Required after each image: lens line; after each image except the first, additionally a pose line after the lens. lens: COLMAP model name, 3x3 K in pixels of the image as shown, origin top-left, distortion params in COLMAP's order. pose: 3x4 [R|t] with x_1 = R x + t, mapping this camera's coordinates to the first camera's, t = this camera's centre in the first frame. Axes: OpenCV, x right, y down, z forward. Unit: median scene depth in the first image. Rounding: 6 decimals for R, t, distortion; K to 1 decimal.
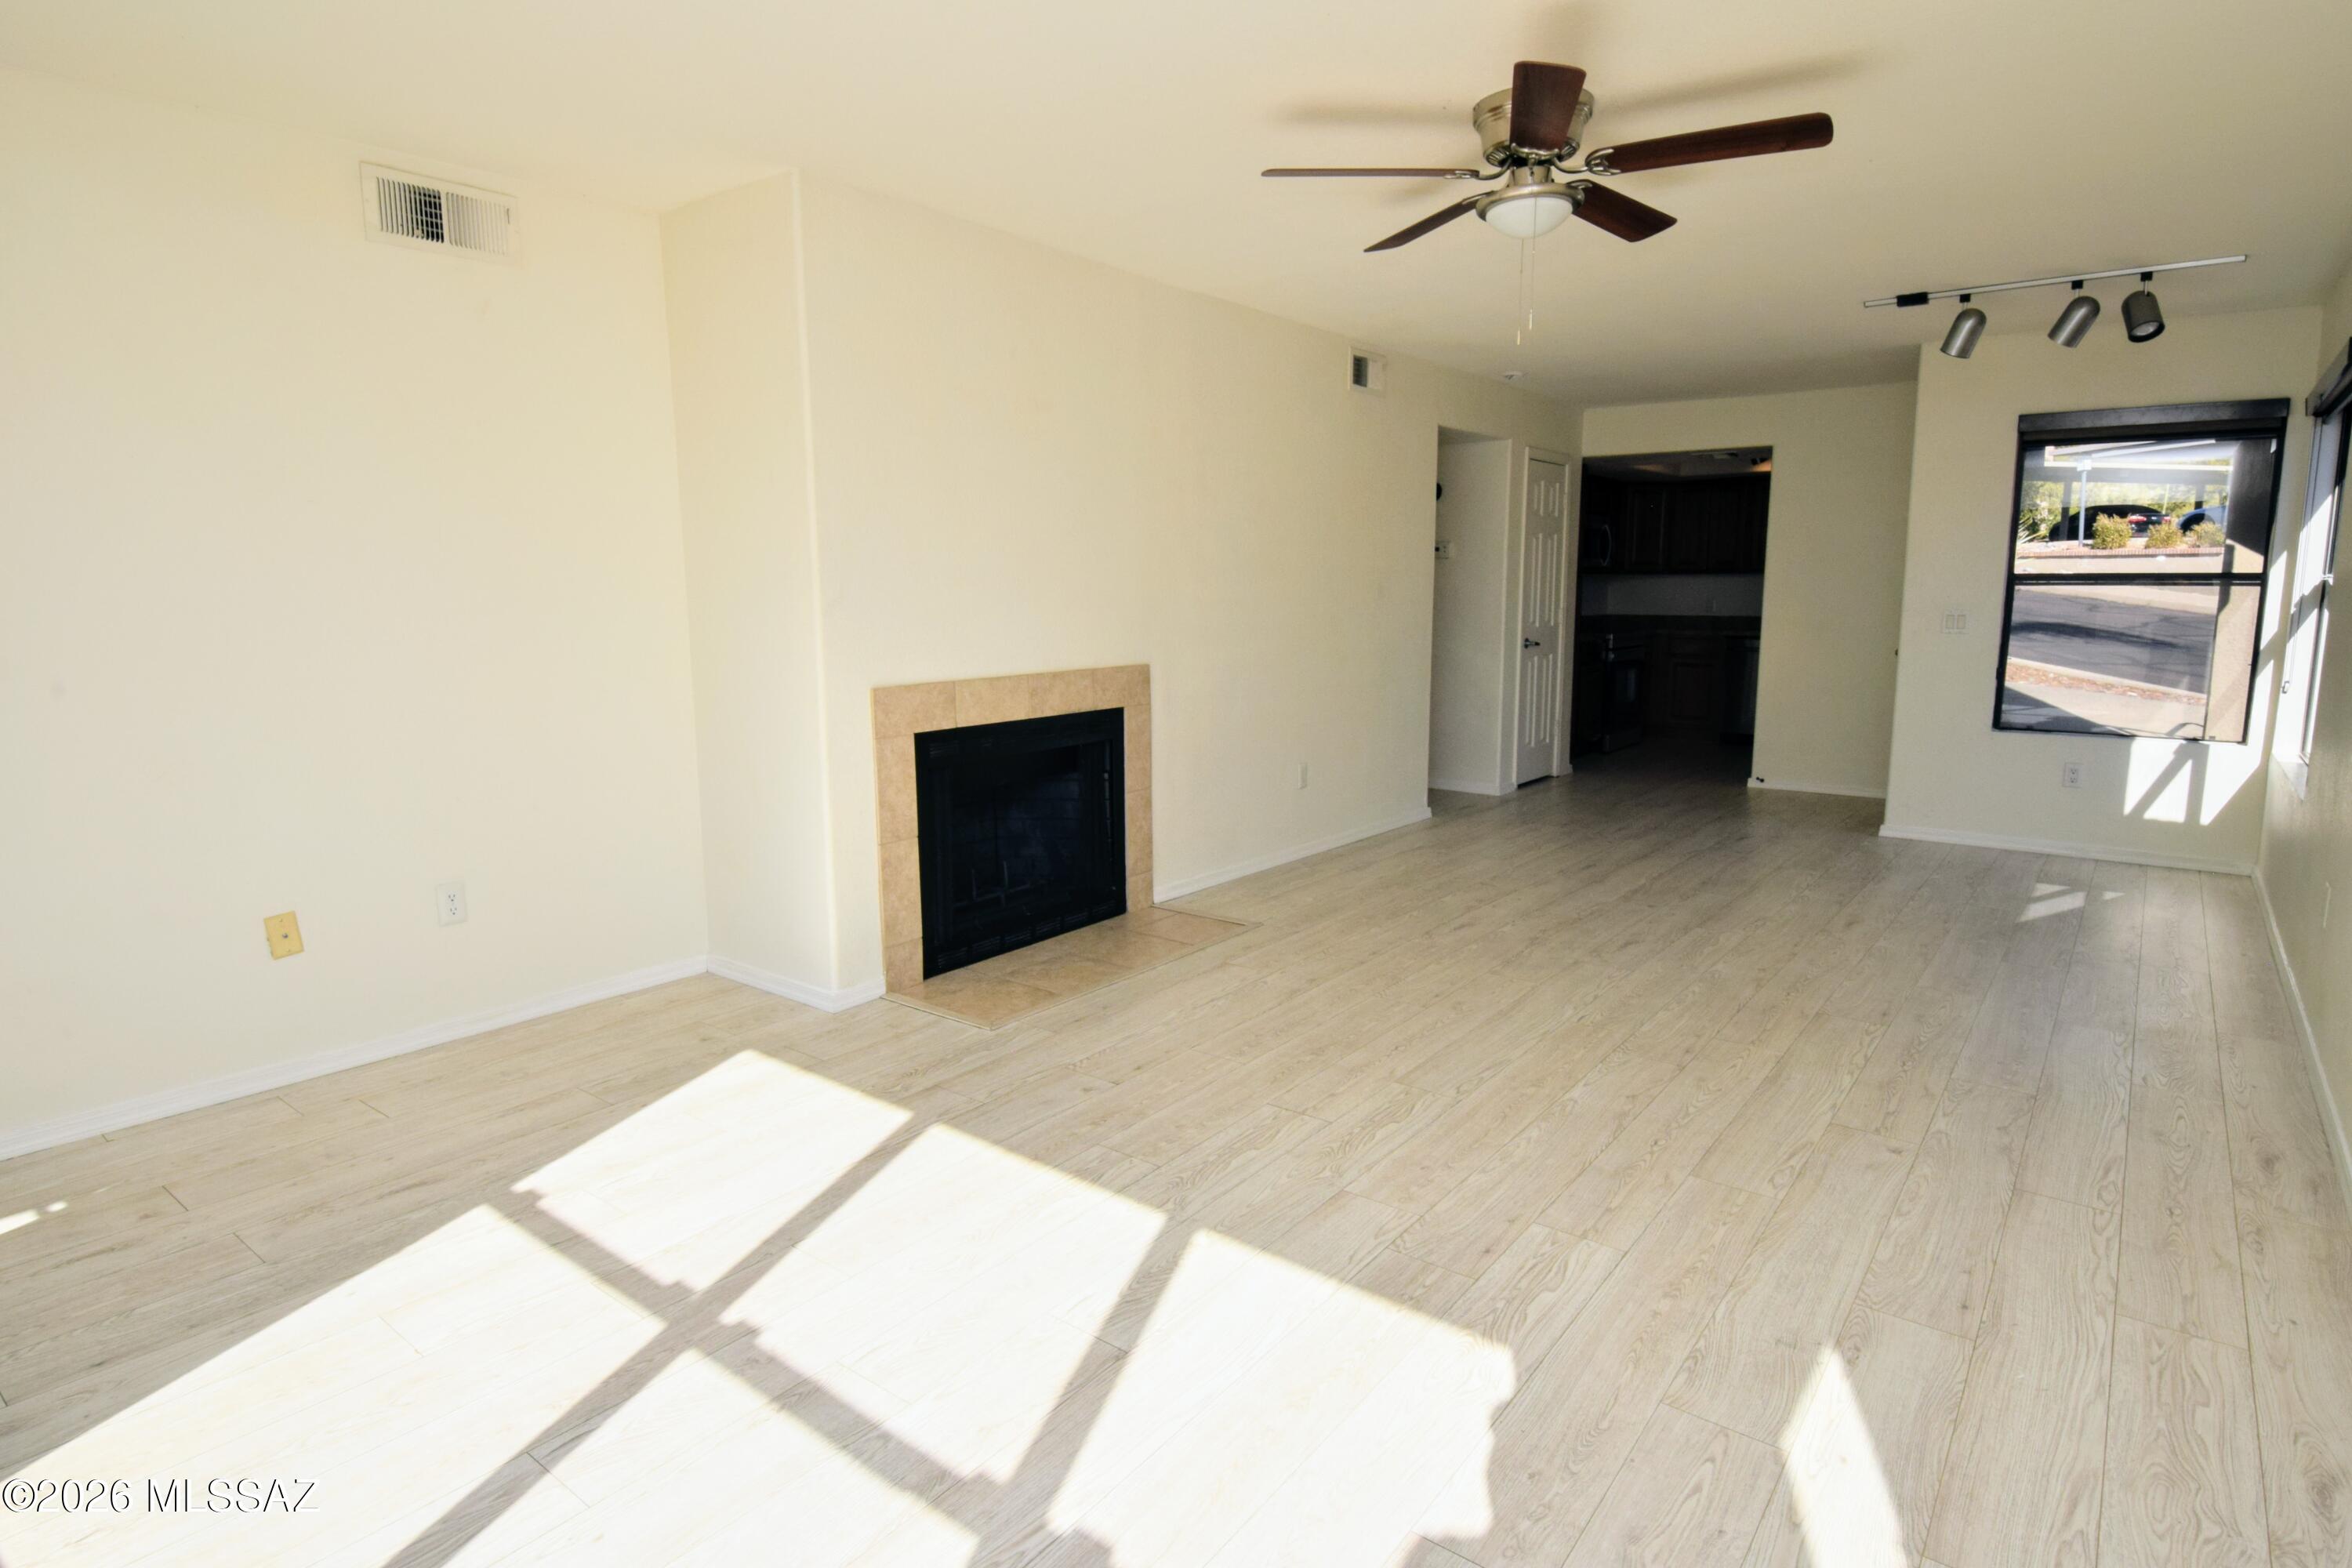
lens RADIAL K [[1234.1, 0, 1197.3], [0, 1234.1, 775.2], [0, 0, 1]] dist [0.021881, -0.027927]
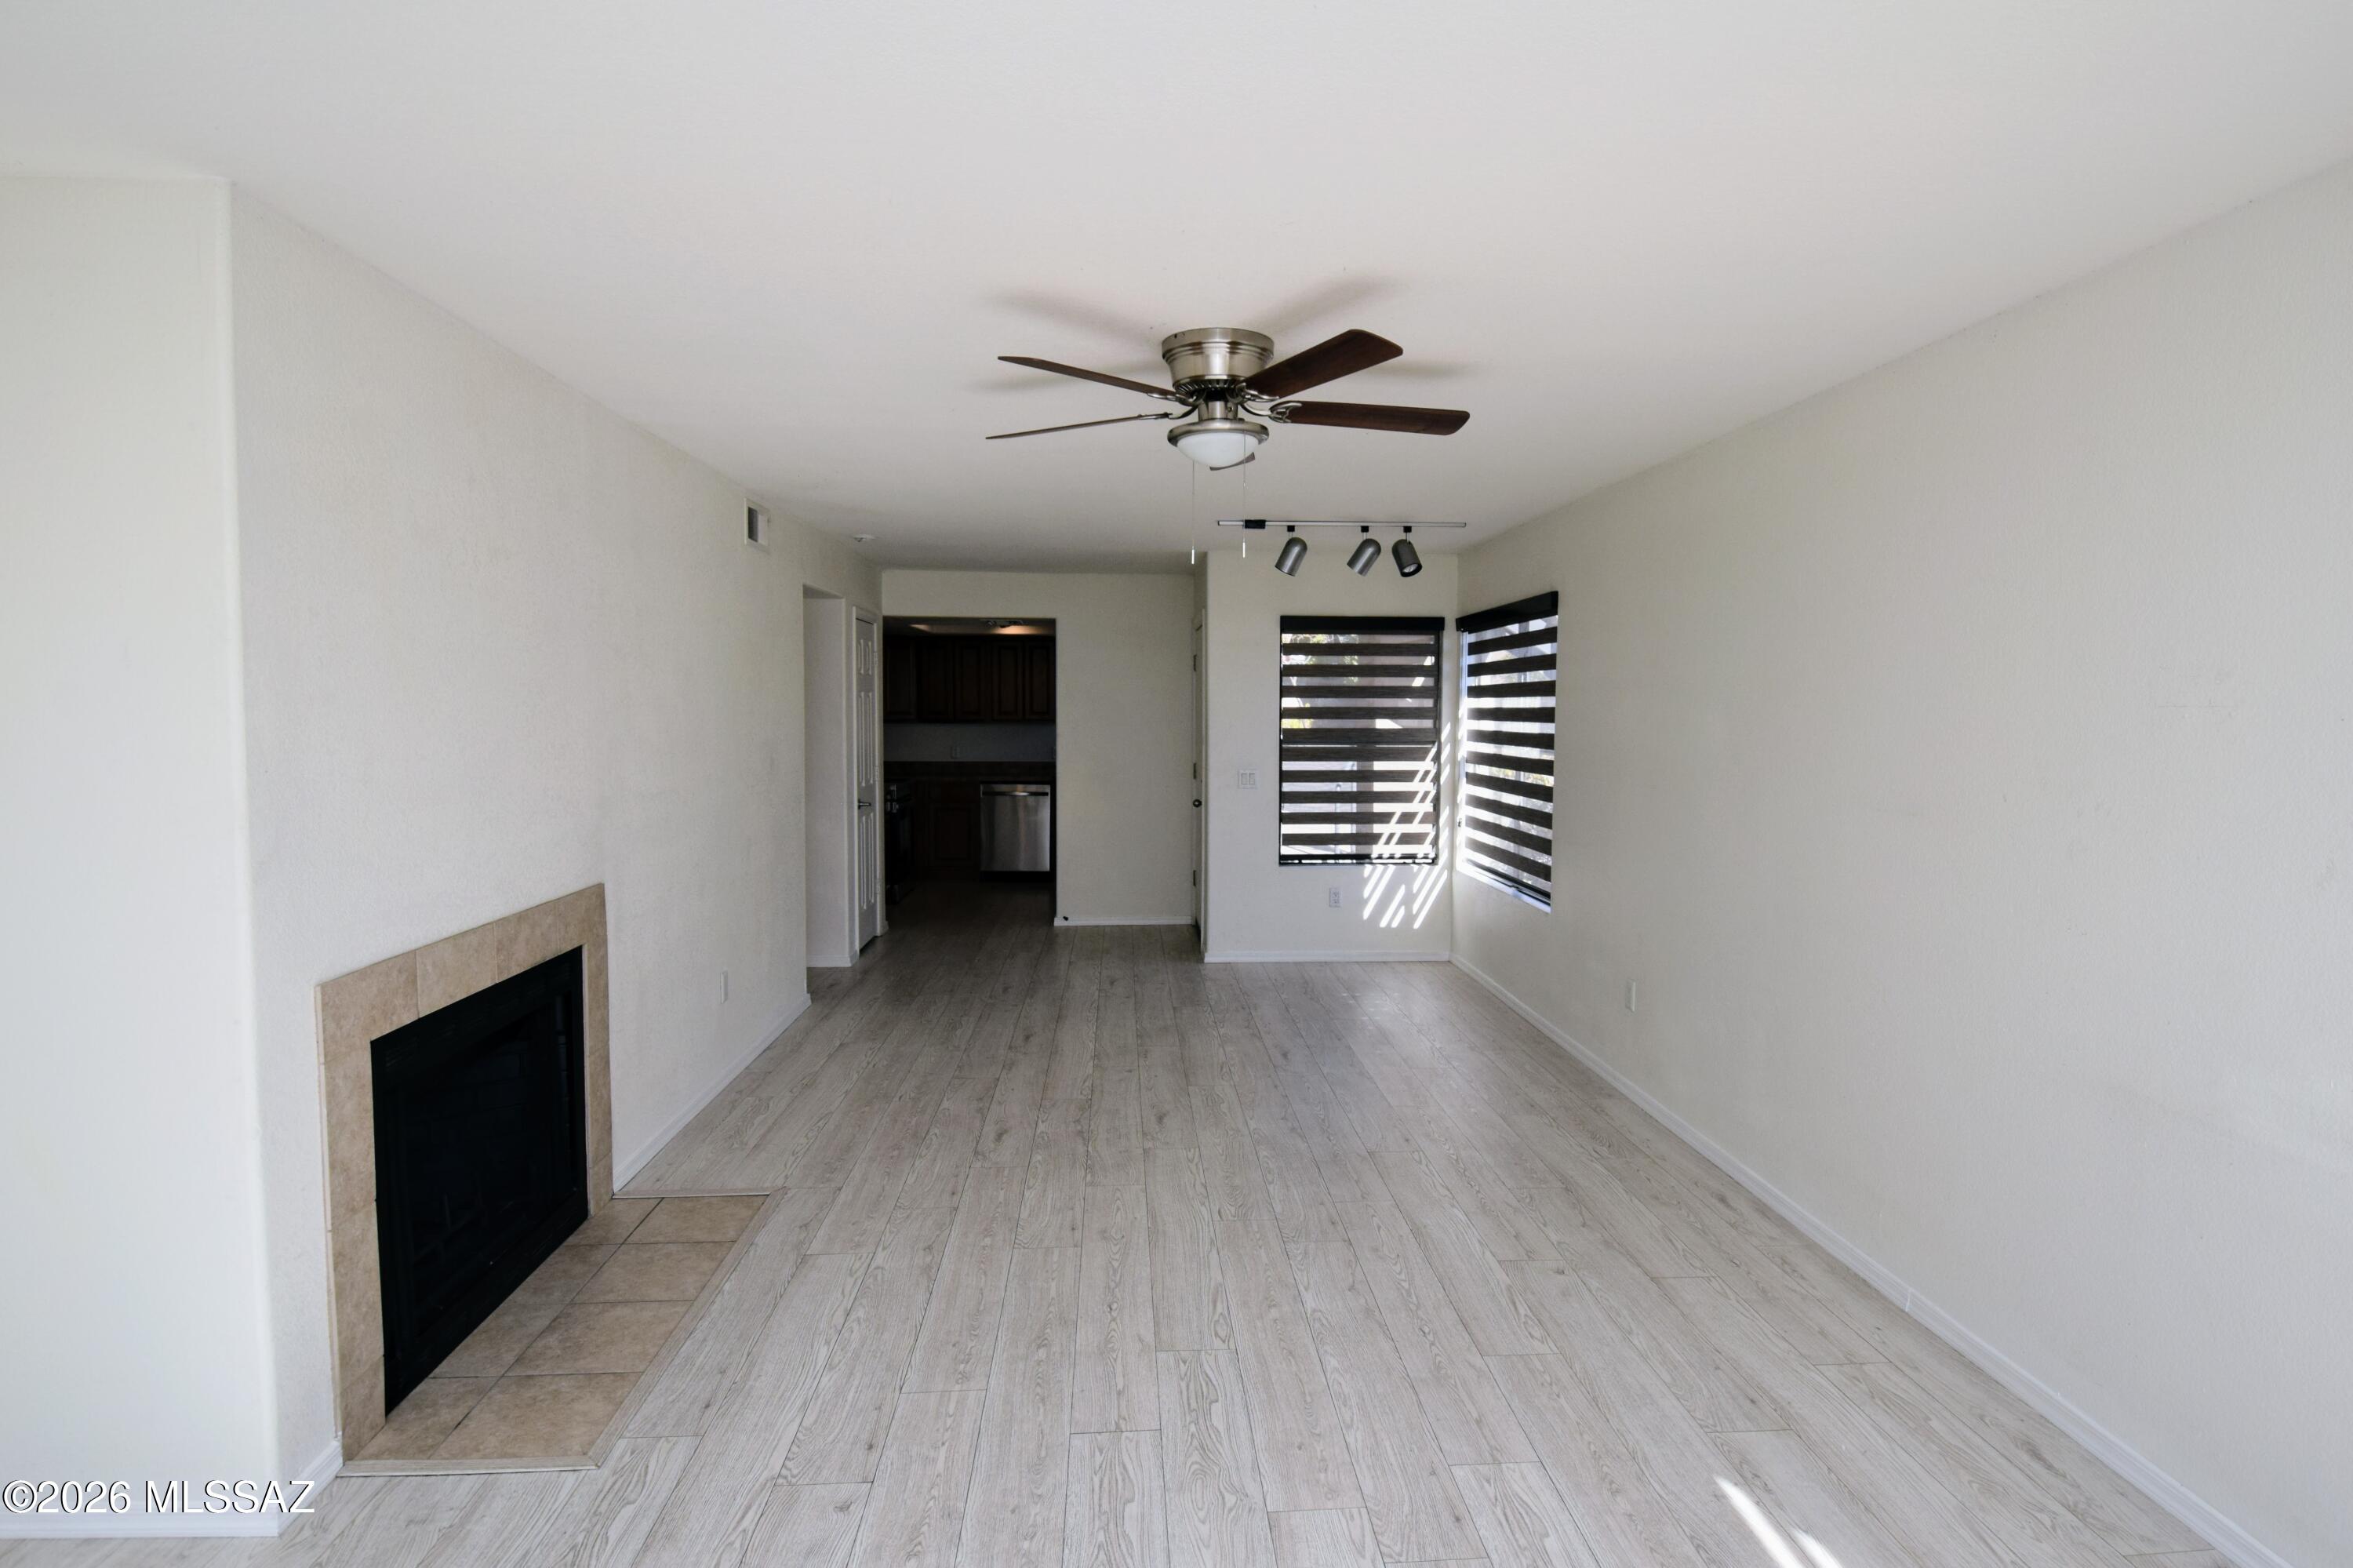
lens RADIAL K [[1212.3, 0, 1199.3], [0, 1212.3, 774.4], [0, 0, 1]] dist [0.024595, -0.030100]
pose [[0.749398, -0.030659, 0.661409, -0.337777], [0.093743, 0.993778, -0.060148, -0.098682], [-0.655450, 0.107077, 0.747609, 0.230955]]
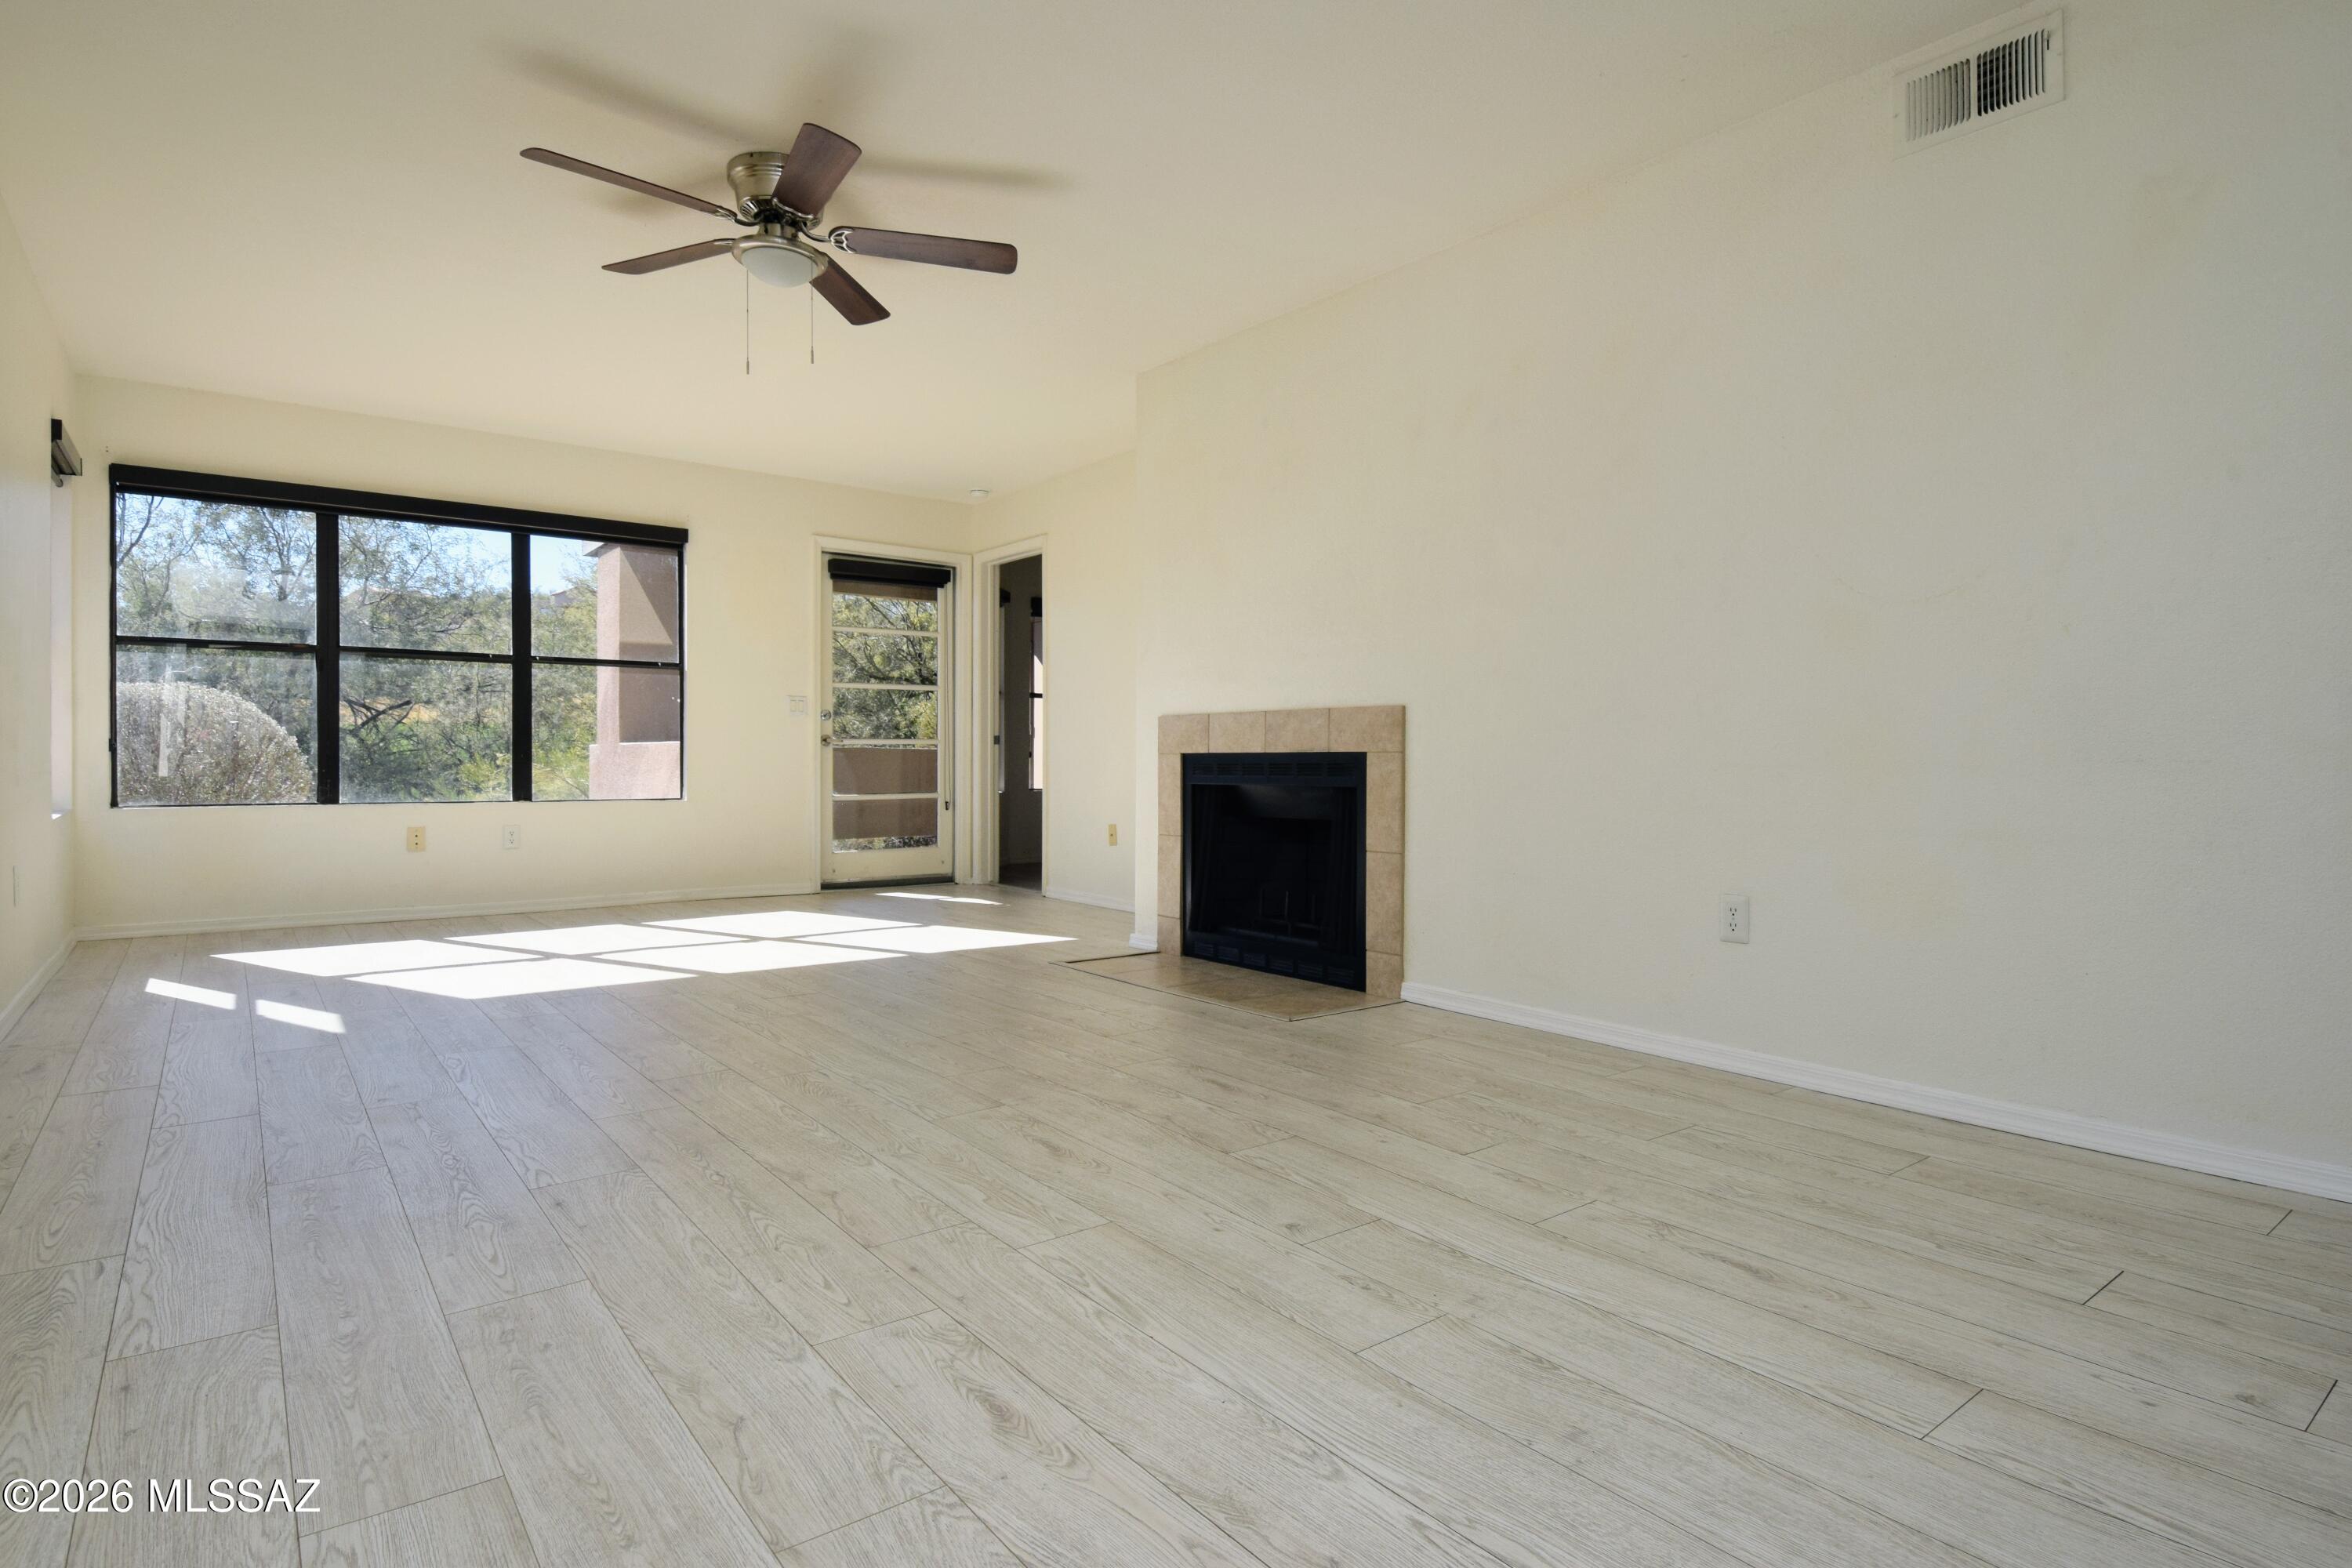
lens RADIAL K [[1221.2, 0, 1198.6], [0, 1221.2, 773.8], [0, 0, 1]] dist [0.019673, -0.025835]
pose [[-0.243076, 0.014734, -0.969895, 1.034748], [-0.150514, 0.987201, 0.052718, -0.086095], [0.958259, 0.158797, -0.237747, 1.385356]]
